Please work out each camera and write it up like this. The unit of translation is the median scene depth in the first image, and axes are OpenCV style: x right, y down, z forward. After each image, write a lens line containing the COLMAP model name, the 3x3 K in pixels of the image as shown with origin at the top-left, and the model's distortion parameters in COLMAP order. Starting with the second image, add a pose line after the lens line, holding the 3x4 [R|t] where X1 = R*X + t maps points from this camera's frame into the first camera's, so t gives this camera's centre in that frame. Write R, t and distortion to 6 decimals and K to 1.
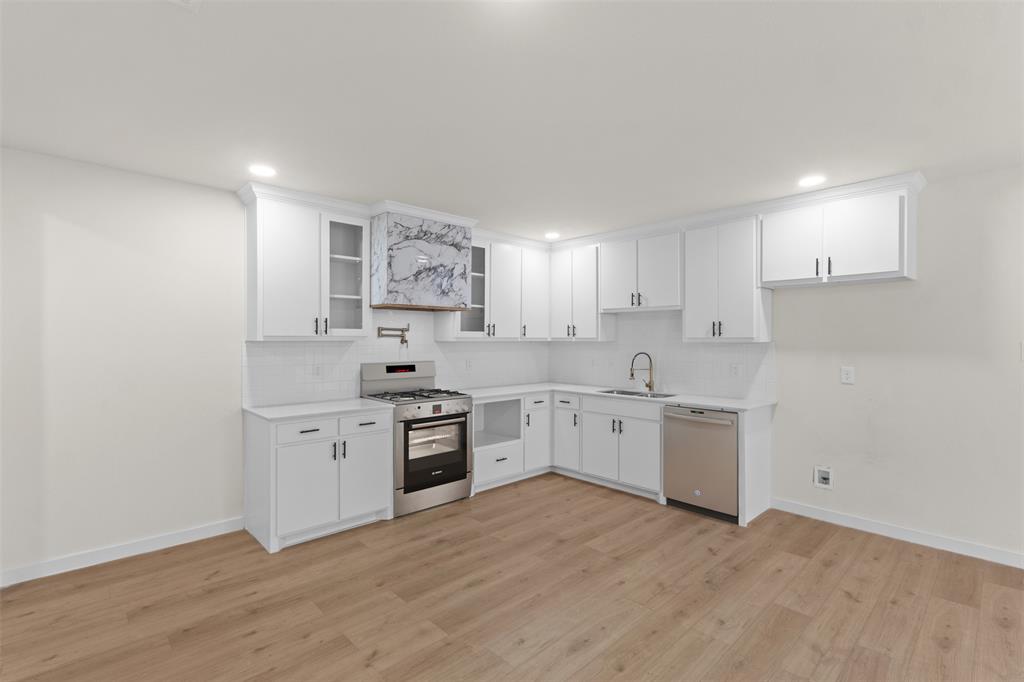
lens RADIAL K [[471.5, 0, 509.0], [0, 471.5, 341.8], [0, 0, 1]] dist [0.001211, -0.000995]
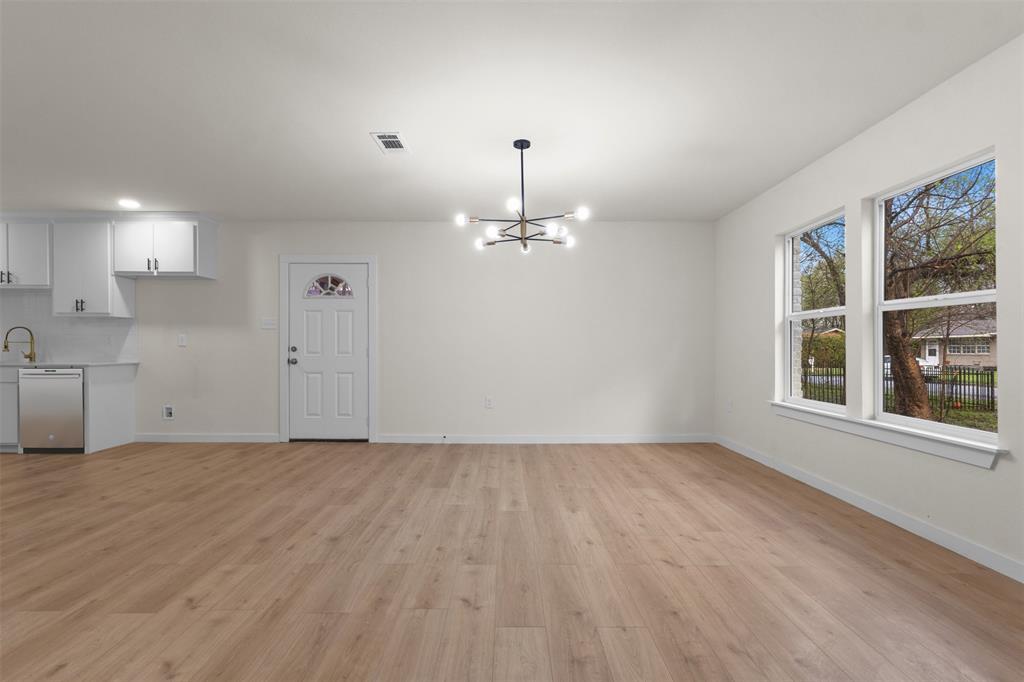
lens RADIAL K [[471.9, 0, 511.9], [0, 471.9, 347.1], [0, 0, 1]] dist [0.001680, -0.000638]
pose [[0.676833, -0.001232, 0.736135, 0.301469], [0.001087, 0.999999, 0.000674, 0.085397], [-0.736136, 0.000343, 0.676834, -0.714096]]
